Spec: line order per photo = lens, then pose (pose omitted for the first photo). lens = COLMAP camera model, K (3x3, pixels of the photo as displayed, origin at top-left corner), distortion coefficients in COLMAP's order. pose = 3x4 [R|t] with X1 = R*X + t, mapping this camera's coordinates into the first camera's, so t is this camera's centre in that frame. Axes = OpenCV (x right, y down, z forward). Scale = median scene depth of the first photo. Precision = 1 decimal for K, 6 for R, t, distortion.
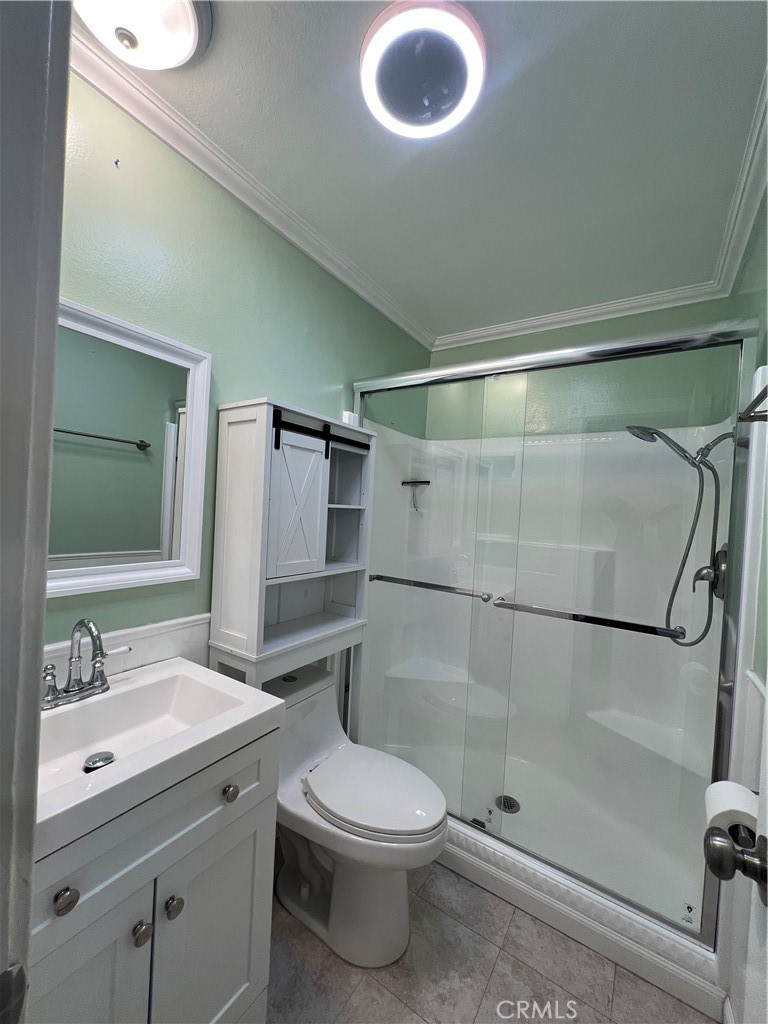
lens RADIAL K [[409.1, 0, 378.6], [0, 409.1, 511.8], [0, 0, 1]] dist [-0.004013, 0.001310]
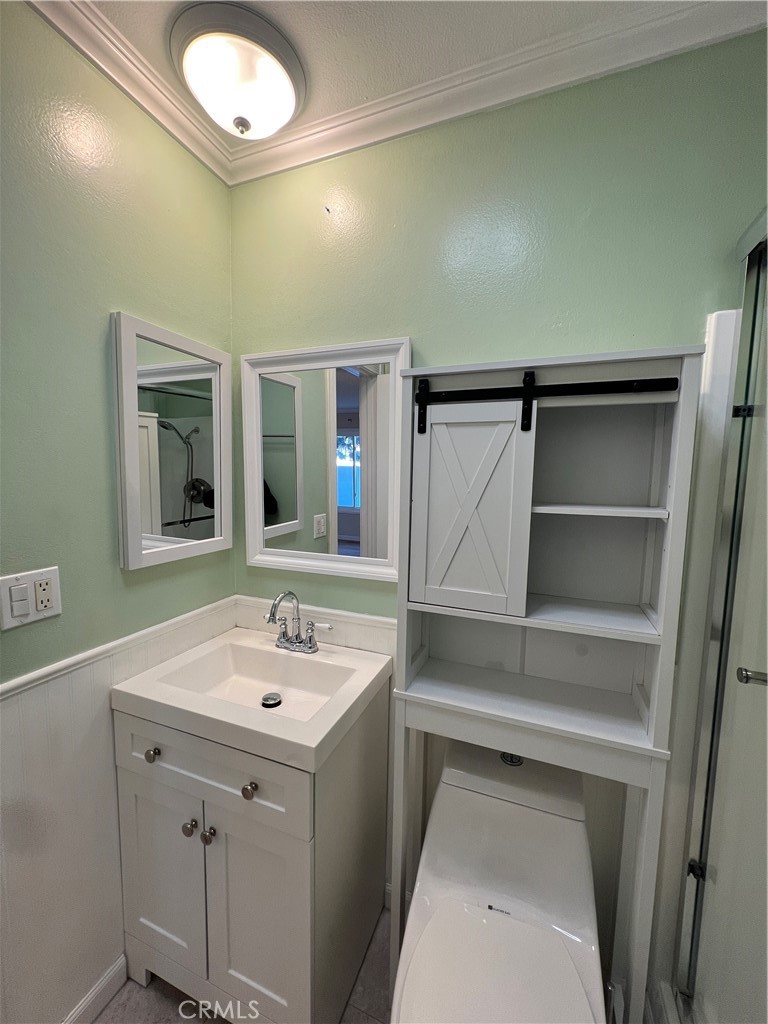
lens RADIAL K [[409.1, 0, 392.7], [0, 409.1, 512.6], [0, 0, 1]] dist [-0.004013, 0.001310]
pose [[0.215803, 0.042493, -0.975512, 0.414017], [-0.013932, 0.999085, 0.040438, -0.032727], [0.976337, 0.004864, 0.216198, 0.684383]]
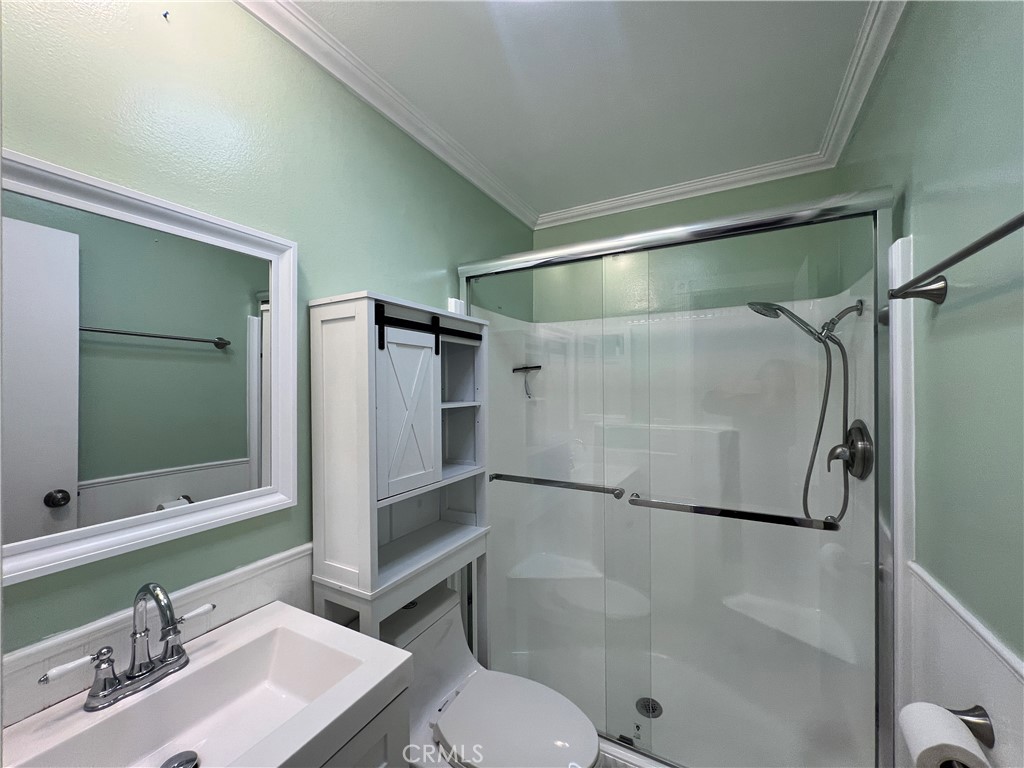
lens RADIAL K [[409.1, 0, 509.9], [0, 409.1, 383.8], [0, 0, 1]] dist [-0.004013, 0.001310]
pose [[0.994893, -0.058887, 0.081975, -0.046051], [0.060006, 0.998135, -0.011250, -0.047022], [-0.081160, 0.016112, 0.996571, 0.100088]]
